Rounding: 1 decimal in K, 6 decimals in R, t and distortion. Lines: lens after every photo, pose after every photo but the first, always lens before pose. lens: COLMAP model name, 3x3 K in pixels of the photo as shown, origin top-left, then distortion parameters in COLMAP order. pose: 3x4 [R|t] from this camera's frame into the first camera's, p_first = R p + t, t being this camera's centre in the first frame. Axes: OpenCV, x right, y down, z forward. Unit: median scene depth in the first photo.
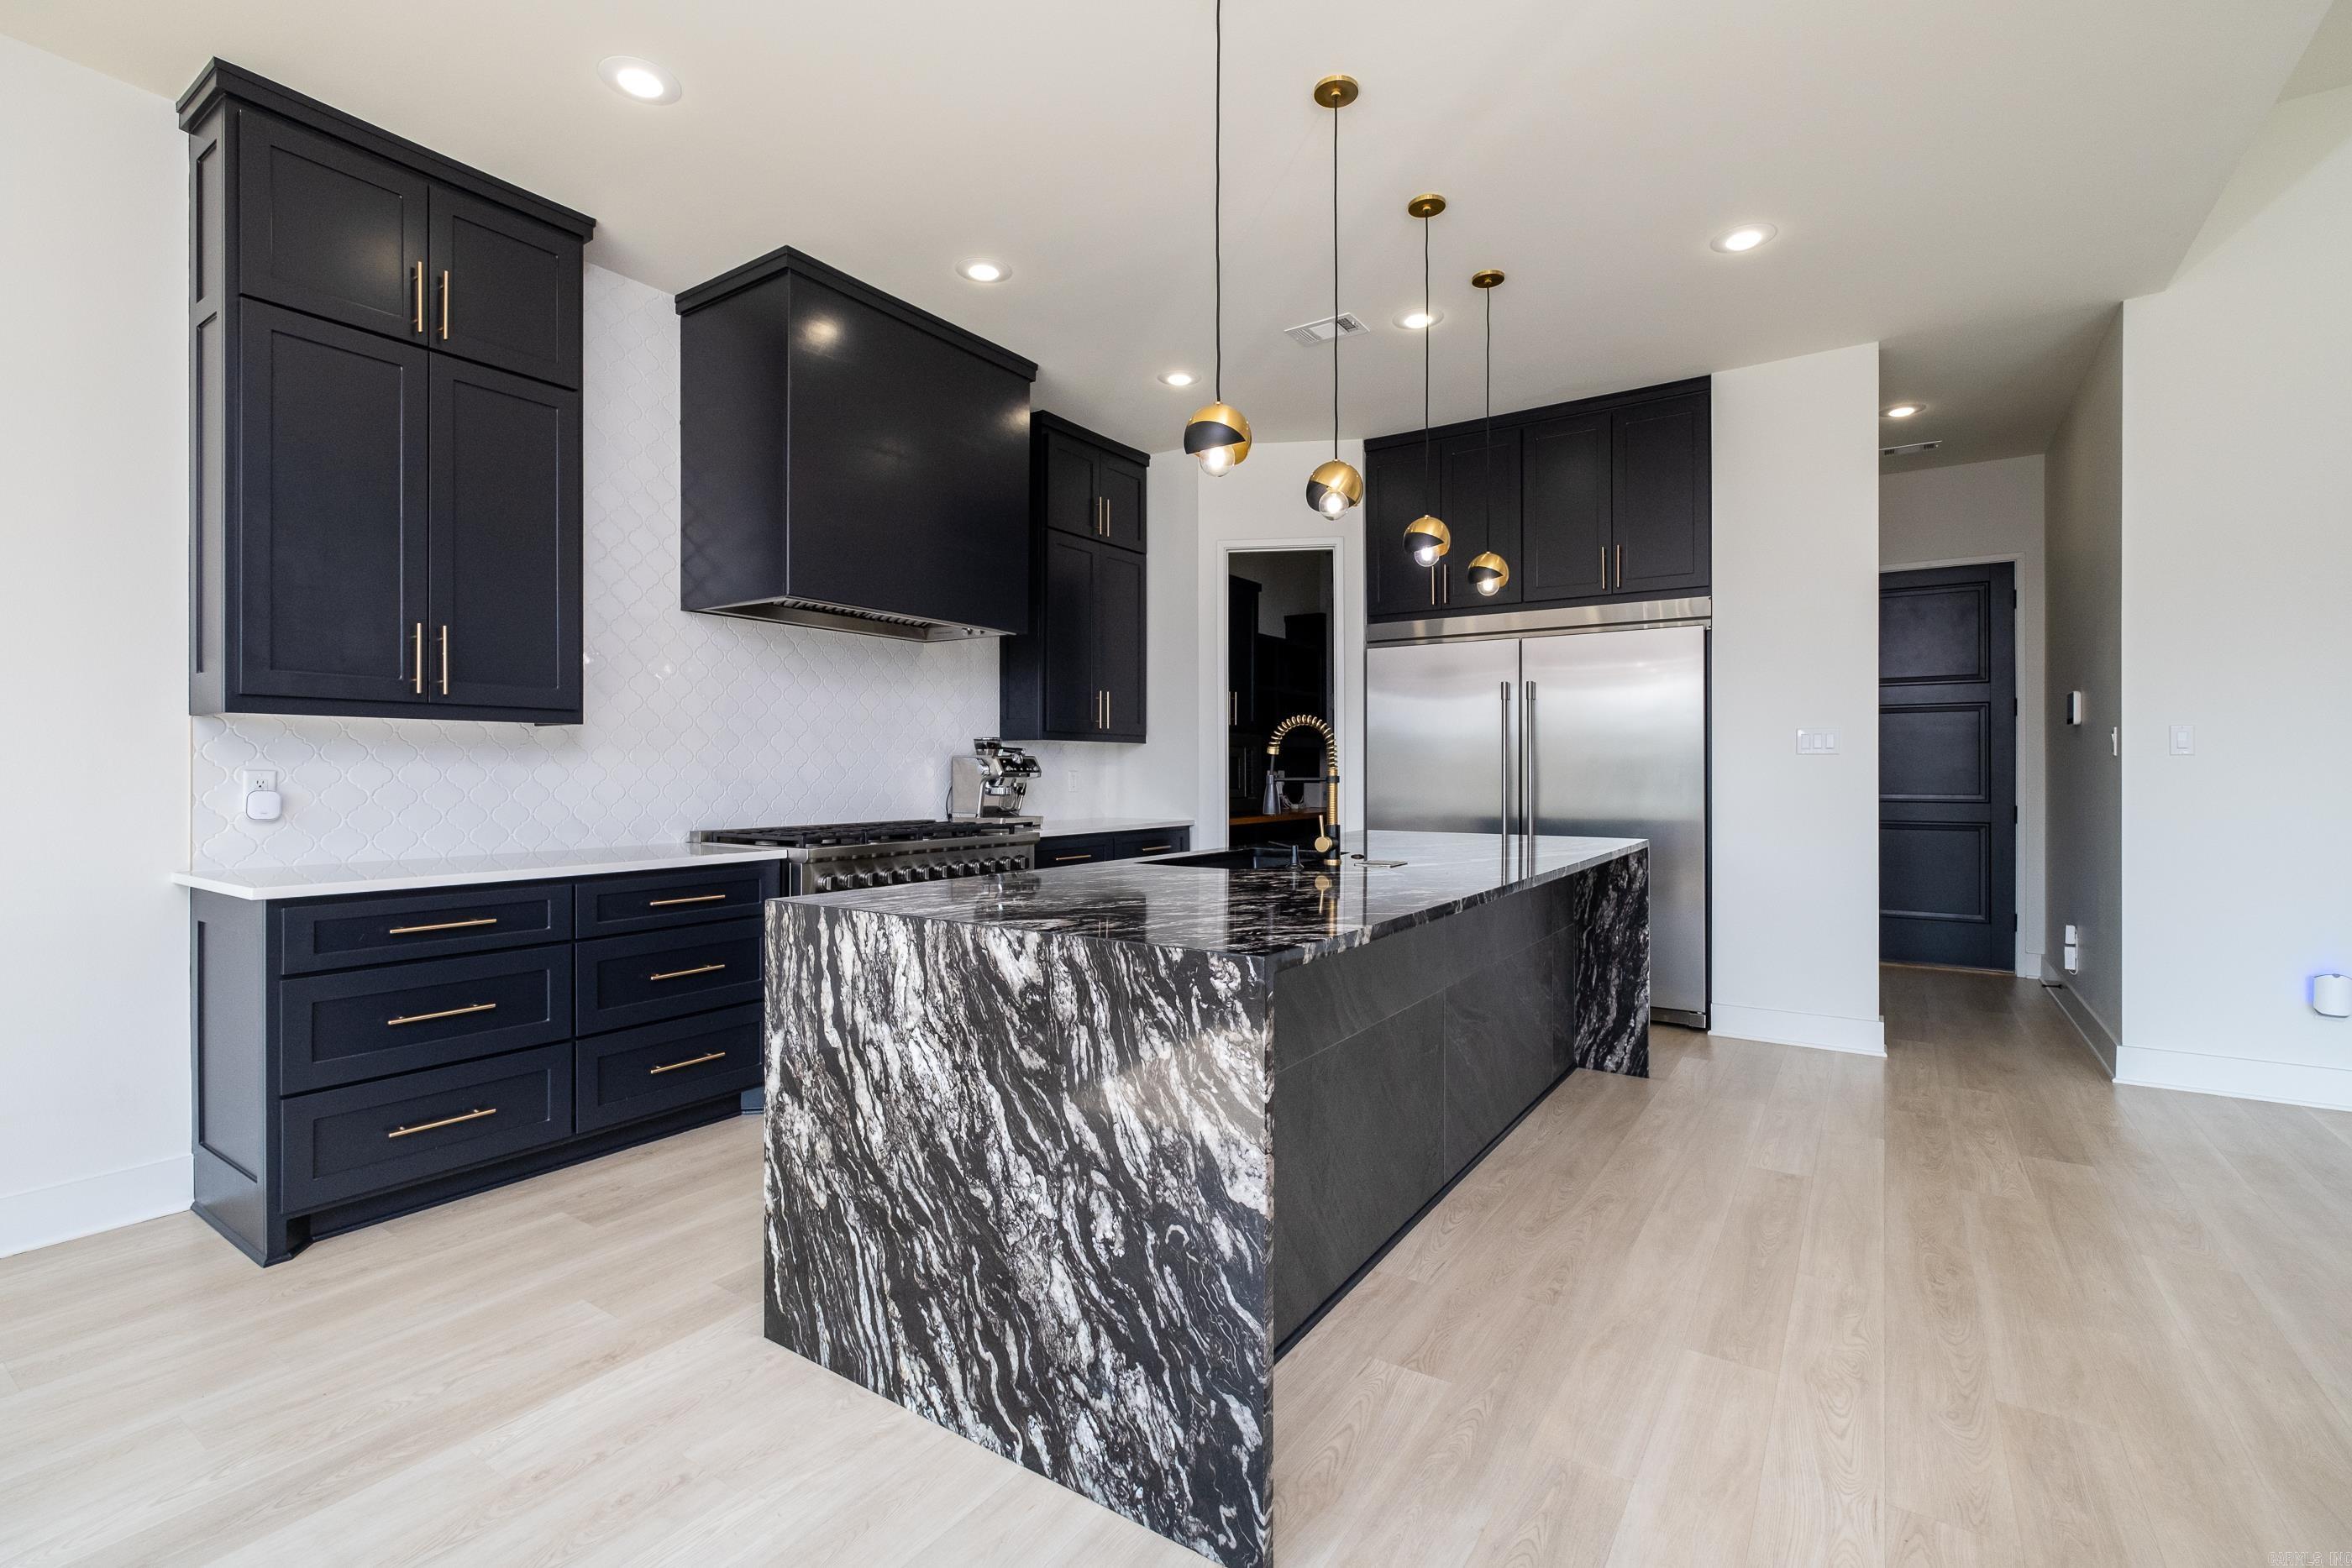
lens RADIAL K [[1046.4, 0, 1182.7], [0, 1046.4, 770.0], [0, 0, 1]] dist [-0.002372, -0.002830]
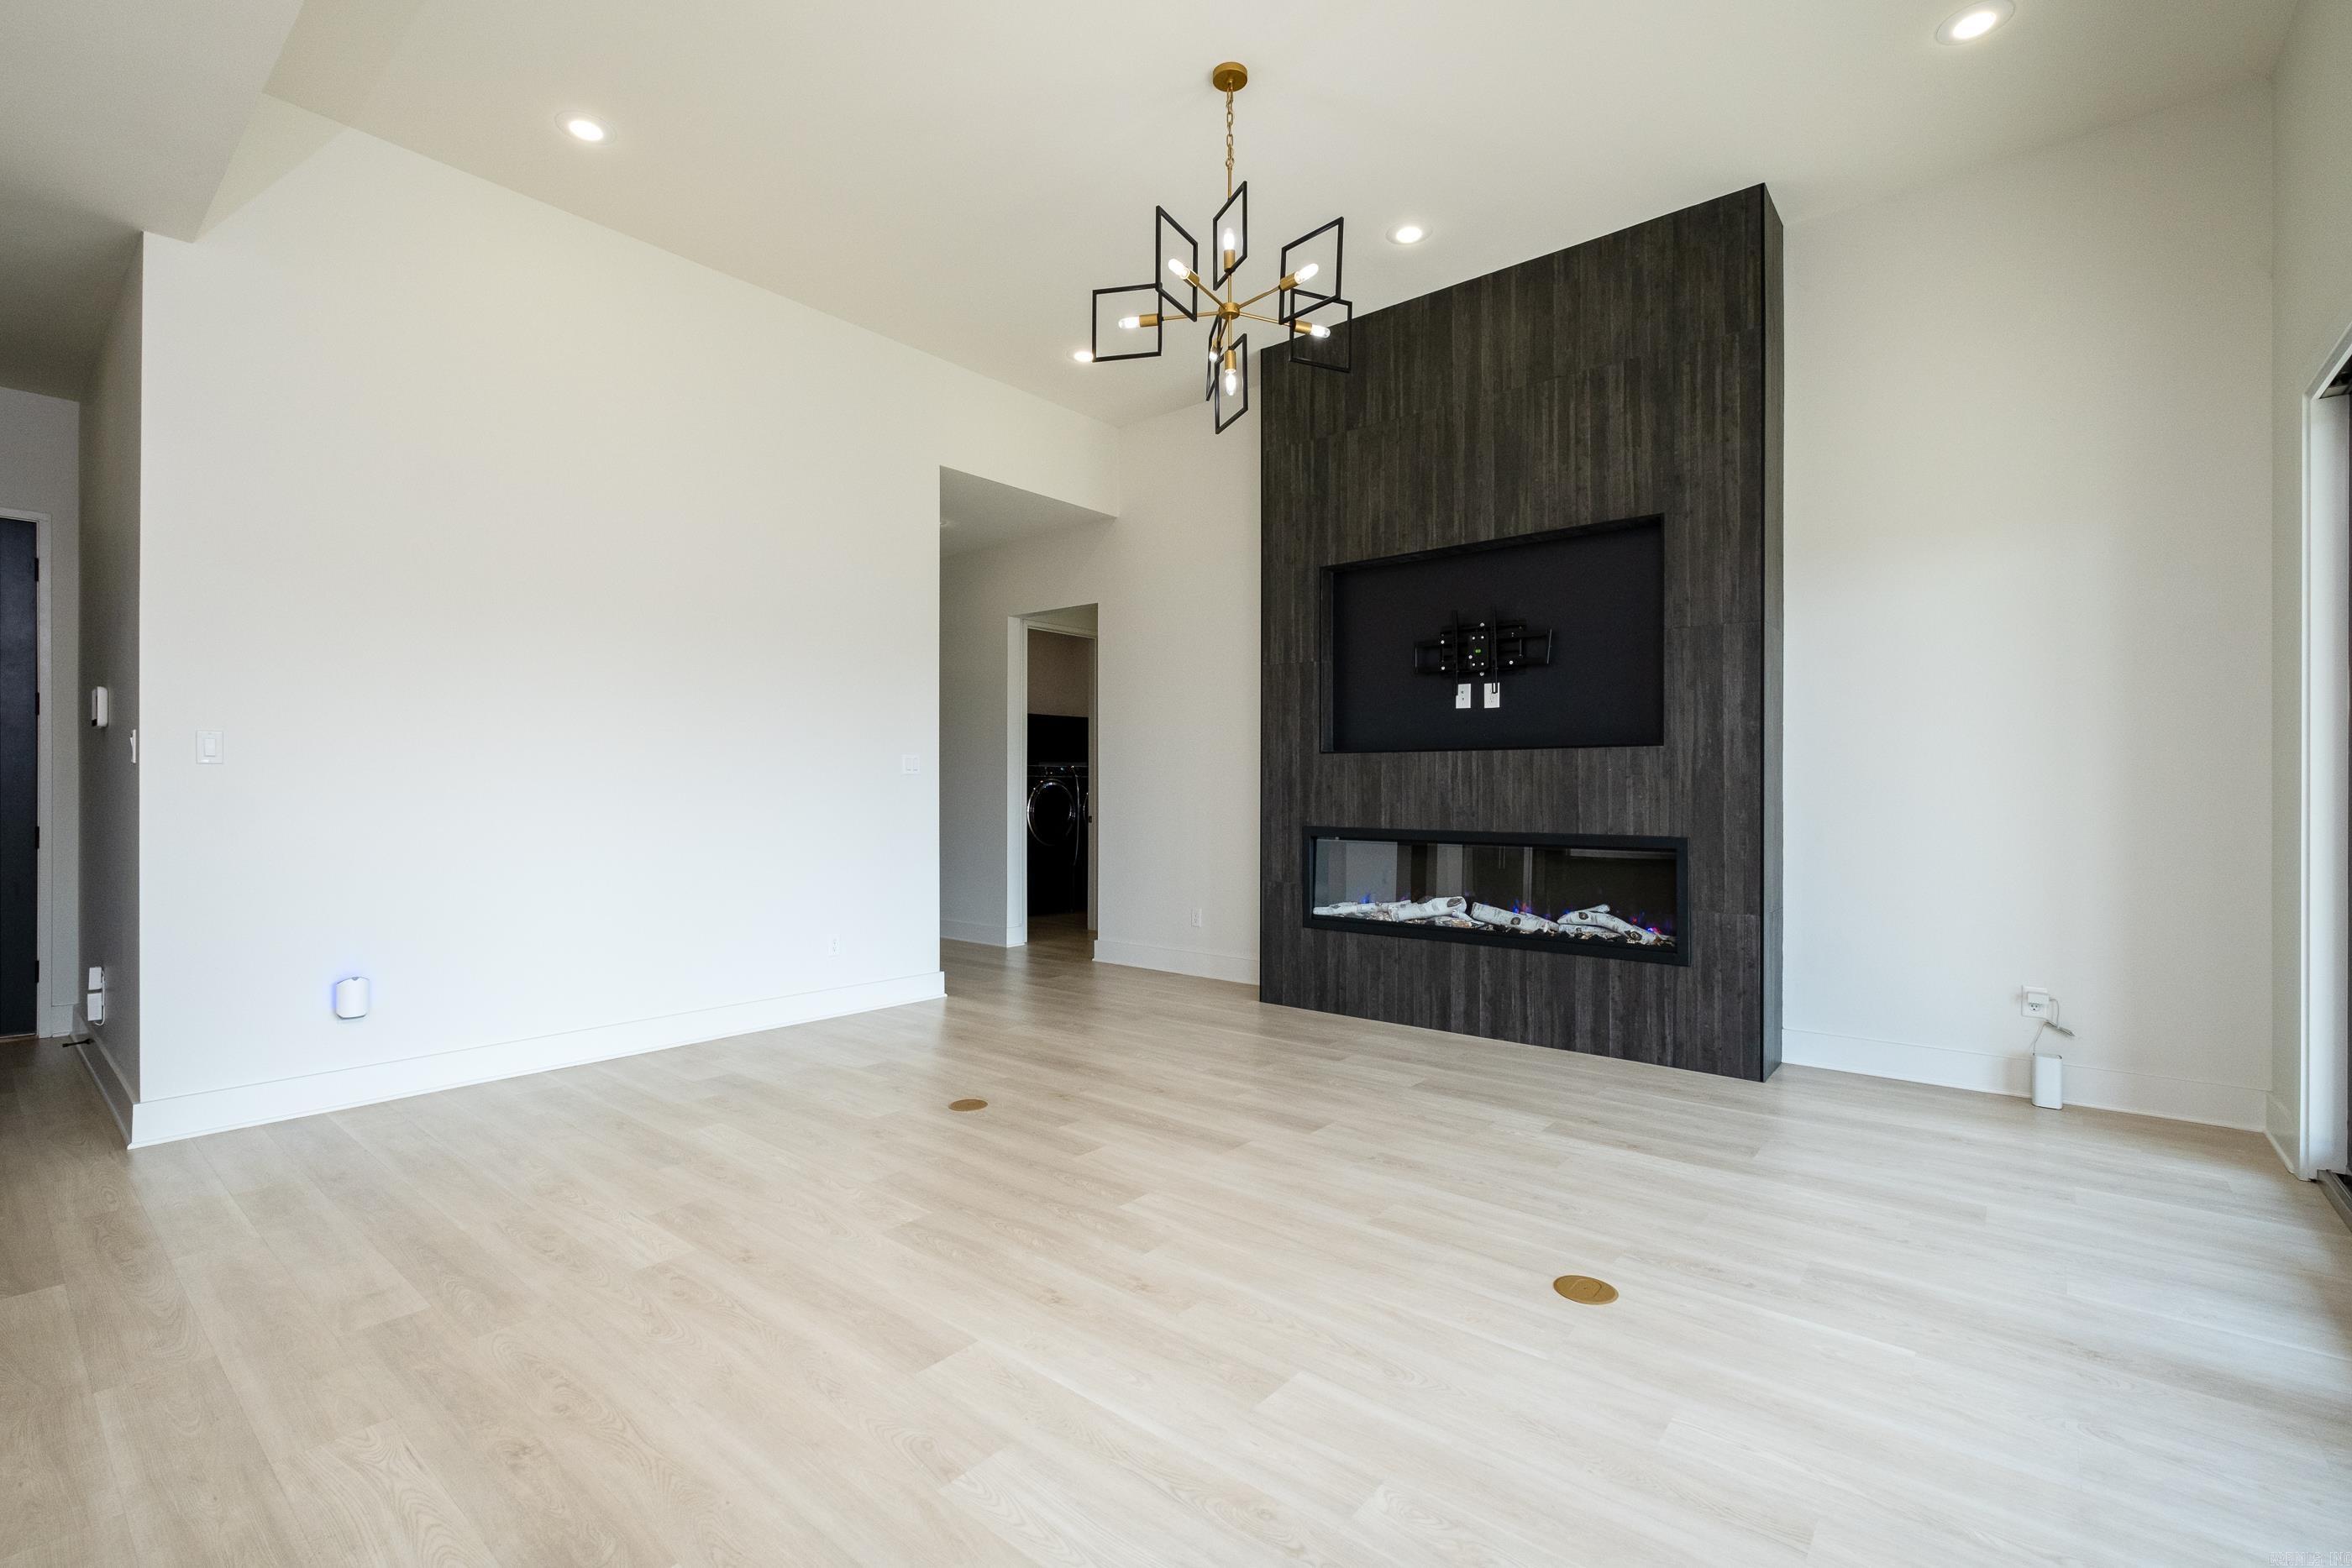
lens RADIAL K [[1046.4, 0, 1175.3], [0, 1046.4, 781.8], [0, 0, 1]] dist [-0.002372, -0.002830]
pose [[0.099196, 0.005926, 0.995050, 0.225048], [-0.001424, 0.999982, -0.005814, 0.008909], [-0.995067, -0.000840, 0.099202, 0.123930]]
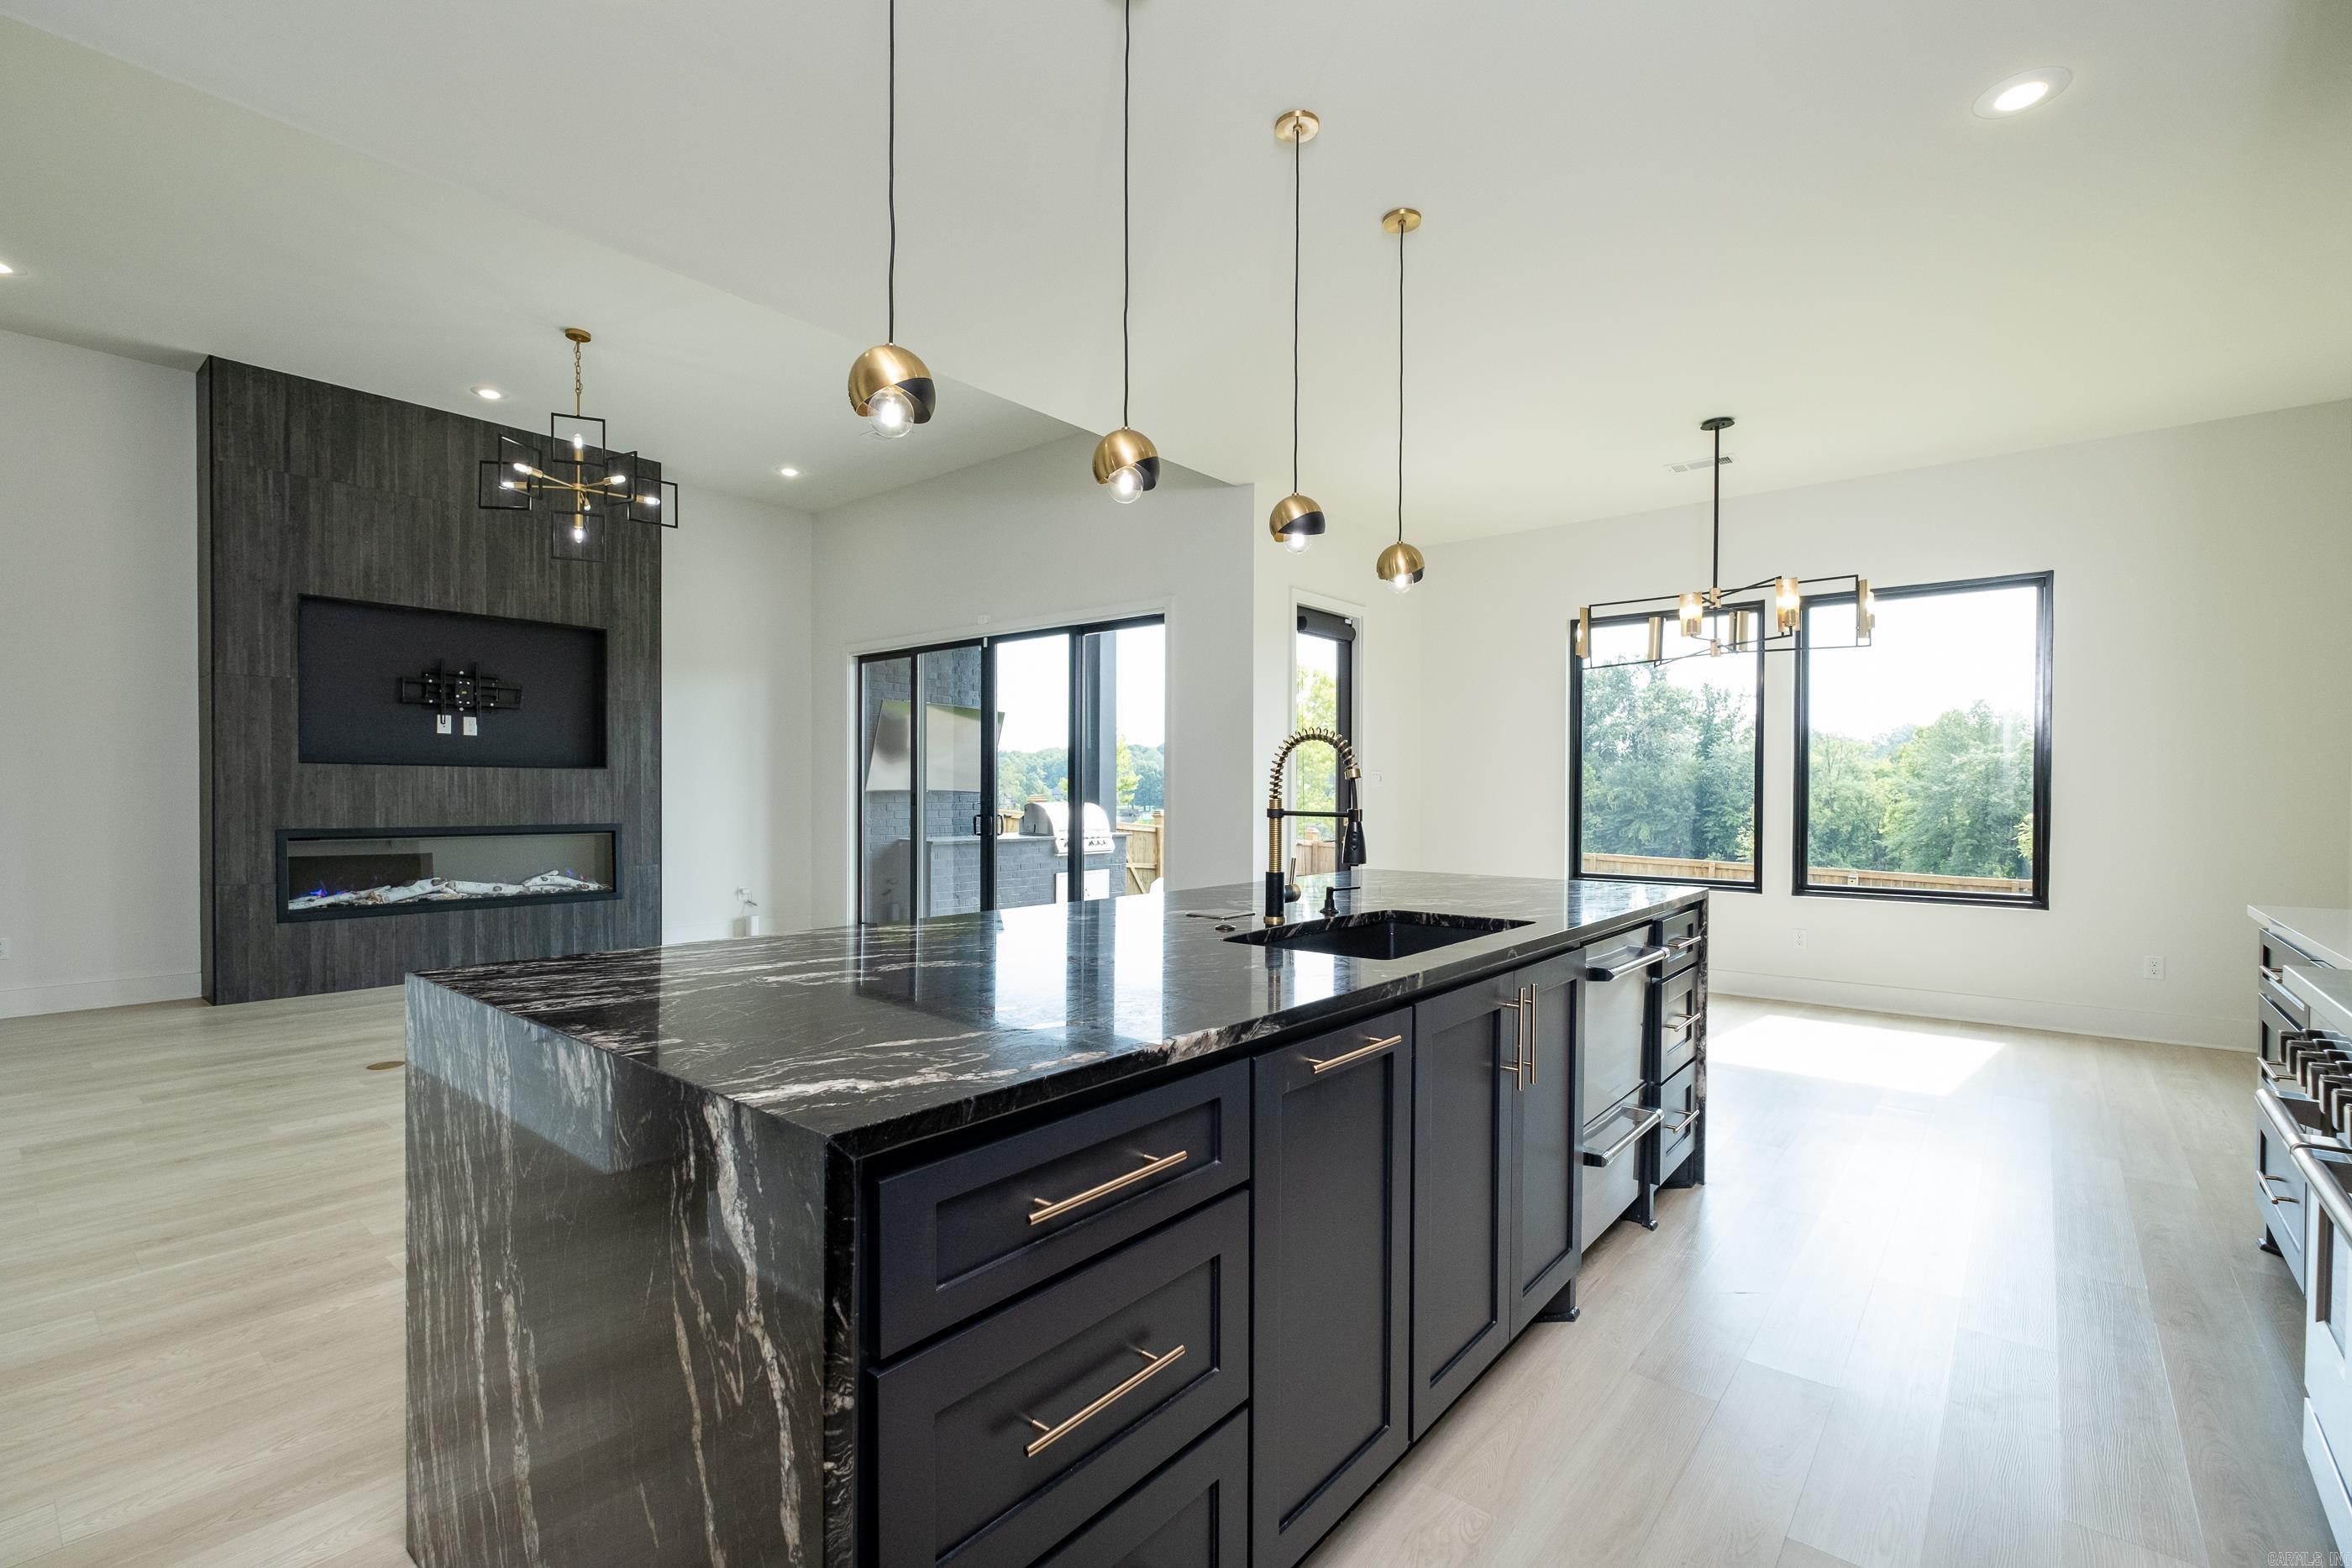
lens RADIAL K [[1046.4, 0, 1171.1], [0, 1046.4, 807.8], [0, 0, 1]] dist [-0.002372, -0.002830]
pose [[-0.995003, -0.007255, 0.099583, 0.185979], [-0.005775, 0.999869, 0.015139, -0.009350], [-0.099680, 0.014489, -0.994914, 2.353873]]
